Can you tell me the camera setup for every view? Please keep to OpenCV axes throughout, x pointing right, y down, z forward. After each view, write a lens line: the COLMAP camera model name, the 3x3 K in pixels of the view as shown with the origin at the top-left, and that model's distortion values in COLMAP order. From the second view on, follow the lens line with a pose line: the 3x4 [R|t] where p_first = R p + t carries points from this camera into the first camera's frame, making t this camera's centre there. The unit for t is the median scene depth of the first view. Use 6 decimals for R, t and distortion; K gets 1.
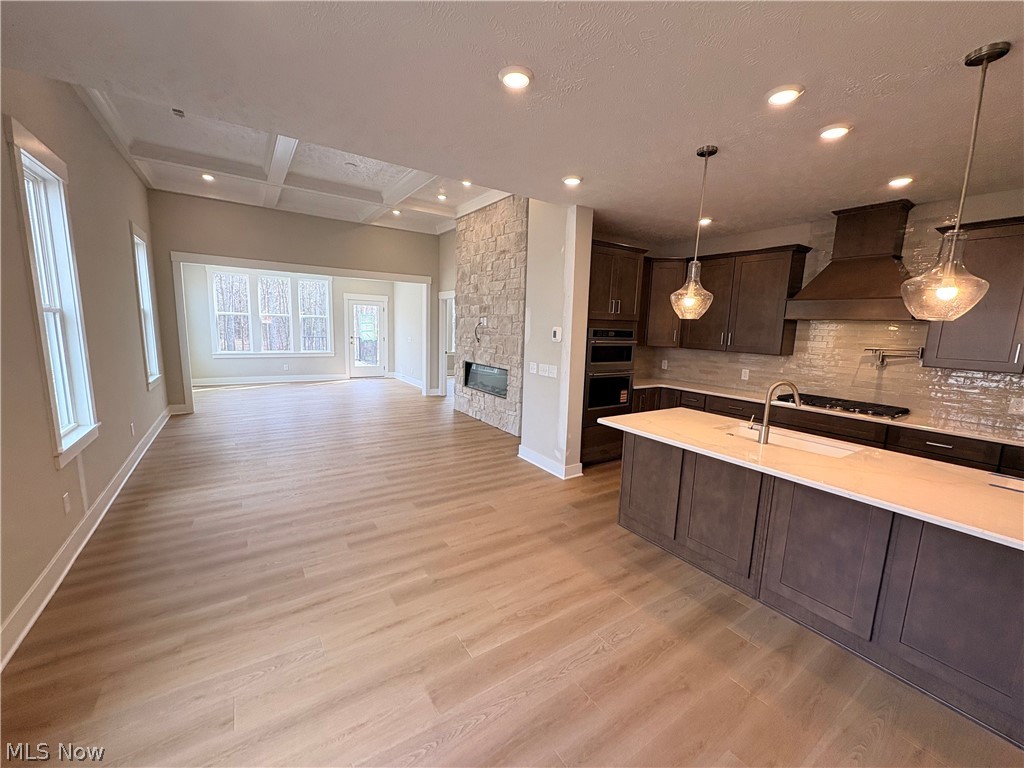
lens RADIAL K [[405.7, 0, 511.2], [0, 405.7, 384.6], [0, 0, 1]] dist [-0.000330, 0.000283]
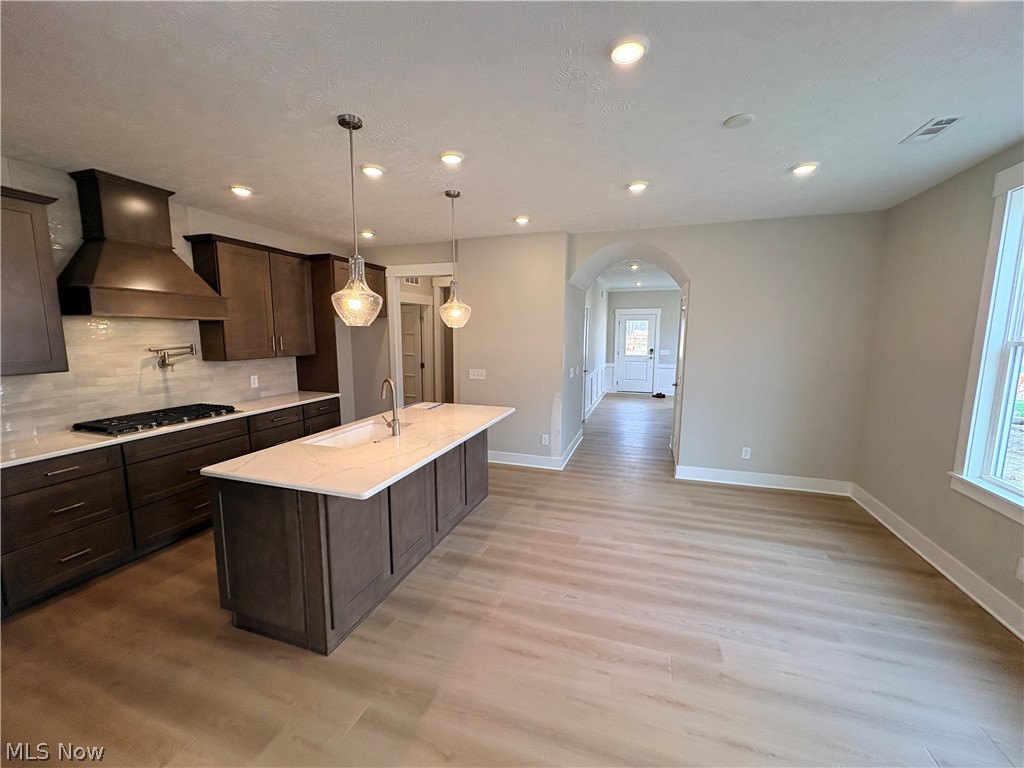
lens RADIAL K [[405.7, 0, 513.3], [0, 405.7, 384.2], [0, 0, 1]] dist [-0.000330, 0.000283]
pose [[-0.614059, -0.138893, 0.776943, -0.287390], [0.092223, 0.965024, 0.245405, -0.156700], [-0.783853, 0.222345, -0.579773, 0.893775]]
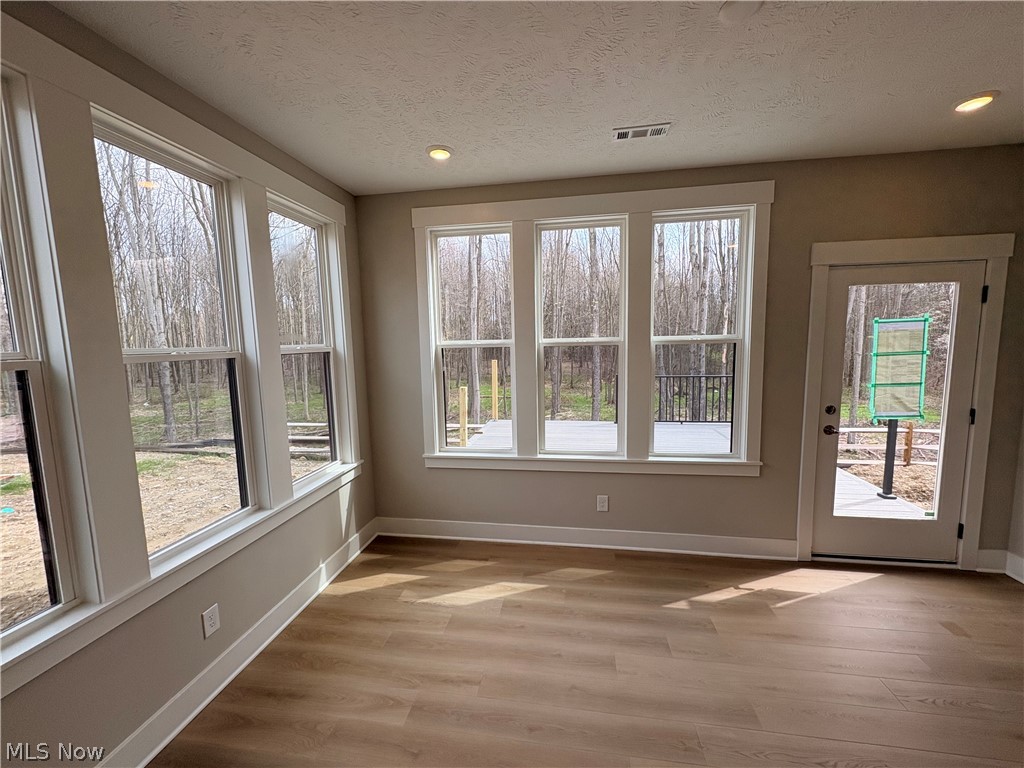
lens RADIAL K [[405.7, 0, 511.5], [0, 405.7, 385.1], [0, 0, 1]] dist [-0.000330, 0.000283]
pose [[0.735466, 0.024027, -0.677135, -0.998592], [-0.052816, 0.998363, -0.021941, -0.313447], [0.675500, 0.051901, 0.735531, 1.801735]]
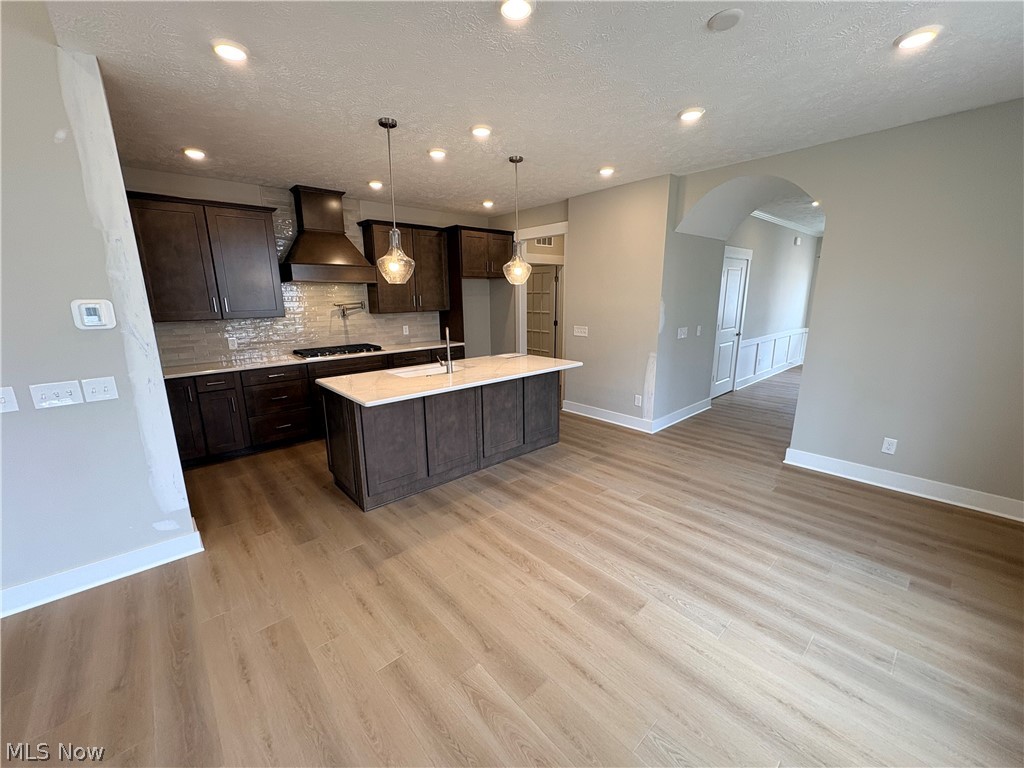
lens RADIAL K [[405.7, 0, 512.6], [0, 405.7, 384.5], [0, 0, 1]] dist [-0.000330, 0.000283]
pose [[-0.143941, -0.248126, 0.957974, -0.502783], [0.151901, 0.951043, 0.269155, -0.106622], [-0.977858, 0.184260, -0.099204, 0.609574]]
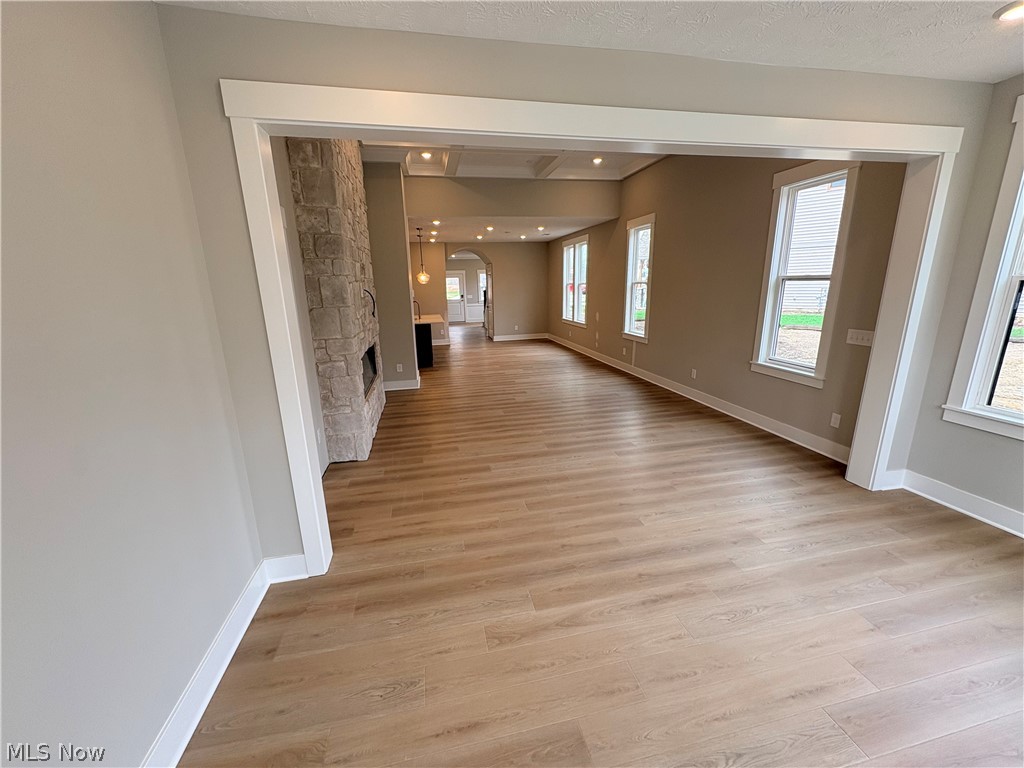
lens RADIAL K [[405.7, 0, 509.9], [0, 405.7, 384.8], [0, 0, 1]] dist [-0.000330, 0.000283]
pose [[-0.927760, -0.101777, 0.359029, -0.938020], [0.047443, 0.922115, 0.383996, -0.423004], [-0.370148, 0.373290, -0.850673, 2.573431]]
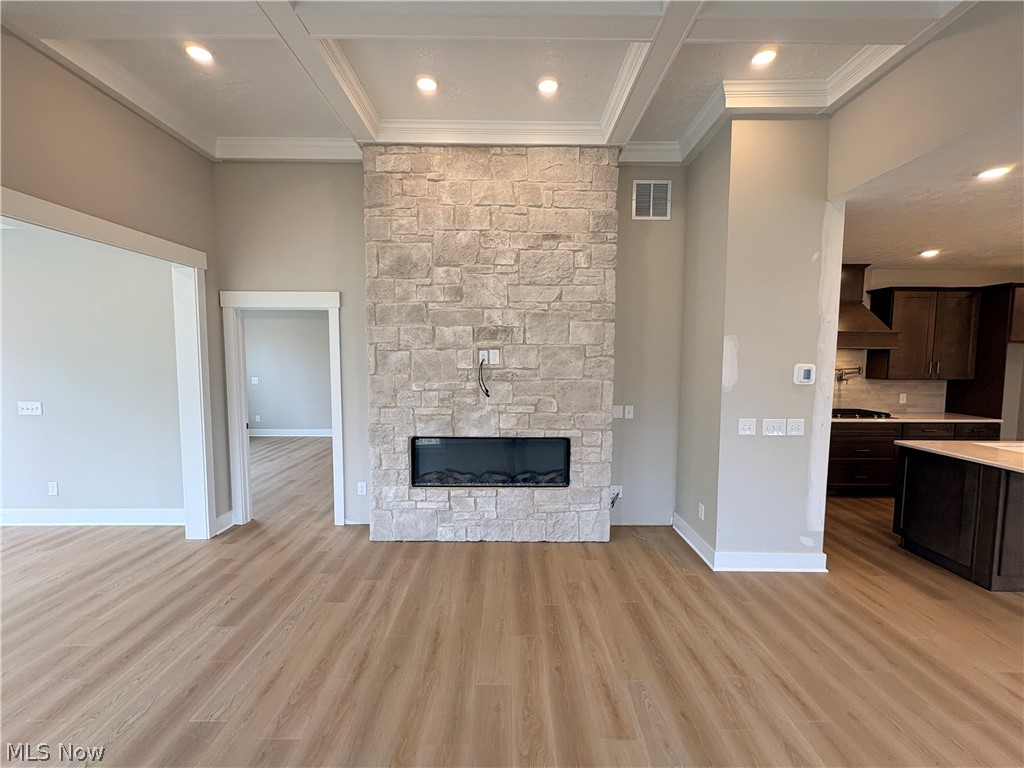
lens RADIAL K [[405.7, 0, 510.7], [0, 405.7, 383.8], [0, 0, 1]] dist [-0.000330, 0.000283]
pose [[0.550919, -0.089152, 0.829783, -0.821984], [0.137274, 0.990415, 0.015269, -0.204995], [-0.823191, 0.105496, 0.557877, 1.119743]]
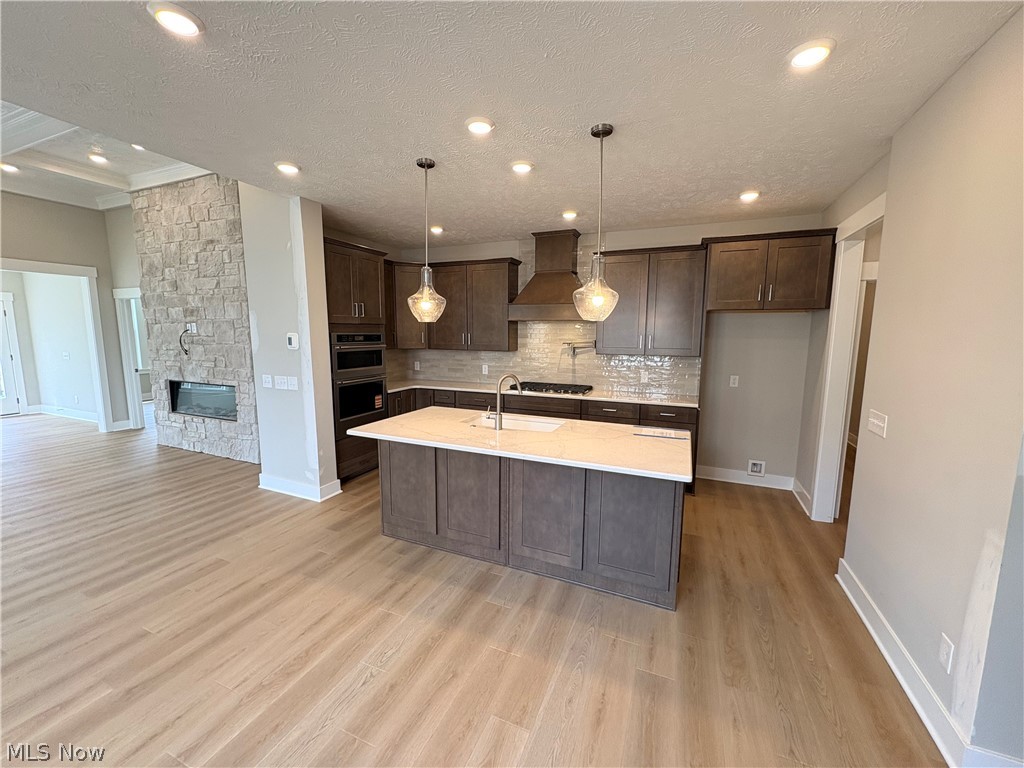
lens RADIAL K [[405.7, 0, 511.6], [0, 405.7, 384.6], [0, 0, 1]] dist [-0.000330, 0.000283]
pose [[0.838147, -0.098231, 0.536526, 0.032141], [0.101110, 0.994582, 0.024143, -0.003454], [-0.535991, 0.034013, 0.843538, 0.006325]]
